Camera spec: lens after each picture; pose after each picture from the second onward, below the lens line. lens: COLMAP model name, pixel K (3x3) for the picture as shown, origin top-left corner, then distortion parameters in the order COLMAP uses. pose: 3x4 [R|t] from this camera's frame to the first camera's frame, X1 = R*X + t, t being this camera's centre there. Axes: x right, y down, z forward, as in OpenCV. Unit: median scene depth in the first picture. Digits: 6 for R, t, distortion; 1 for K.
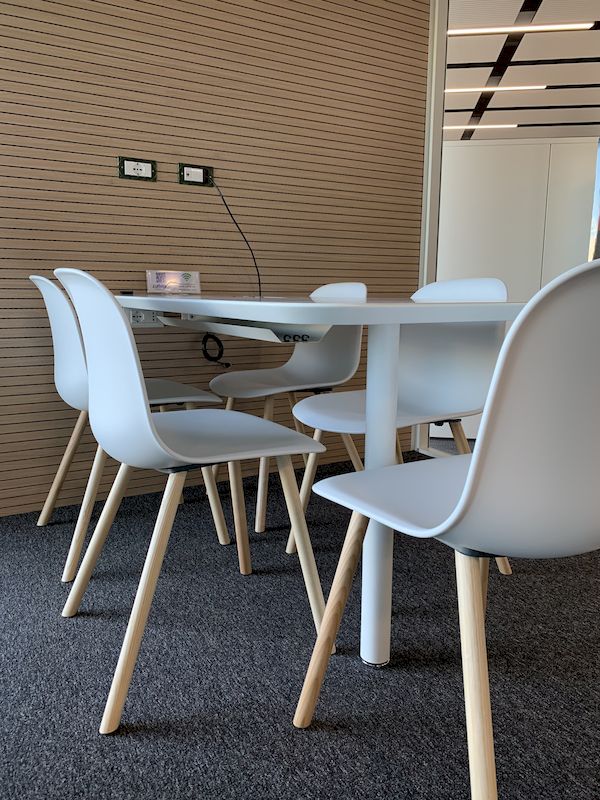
lens RADIAL K [[613.3, 0, 298.5], [0, 613.3, 389.4], [0, 0, 1]] dist [0.065638, -0.003982]
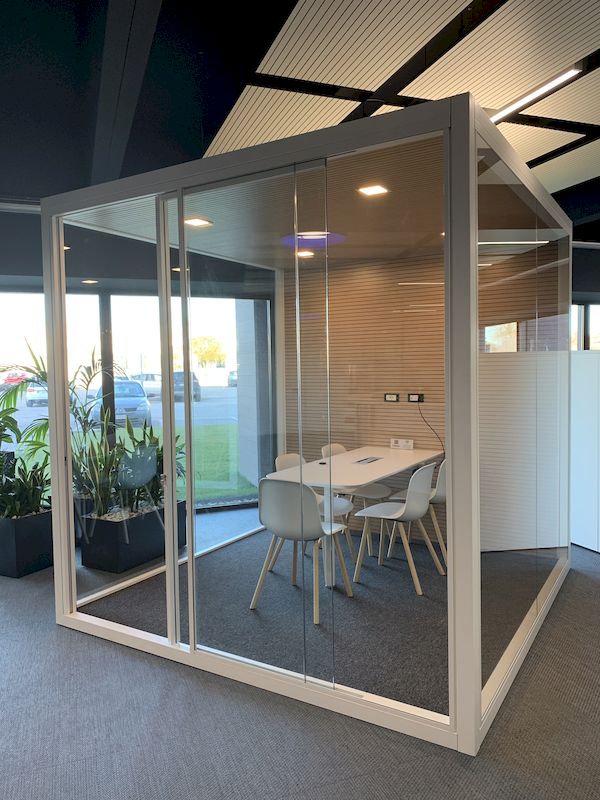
lens RADIAL K [[613.3, 0, 298.5], [0, 613.3, 389.4], [0, 0, 1]] dist [0.065638, -0.003982]
pose [[0.487548, 0.017067, -0.872929, 2.068077], [-0.123799, 0.991059, -0.049768, -0.278582], [0.864275, 0.132332, 0.485302, -0.598993]]
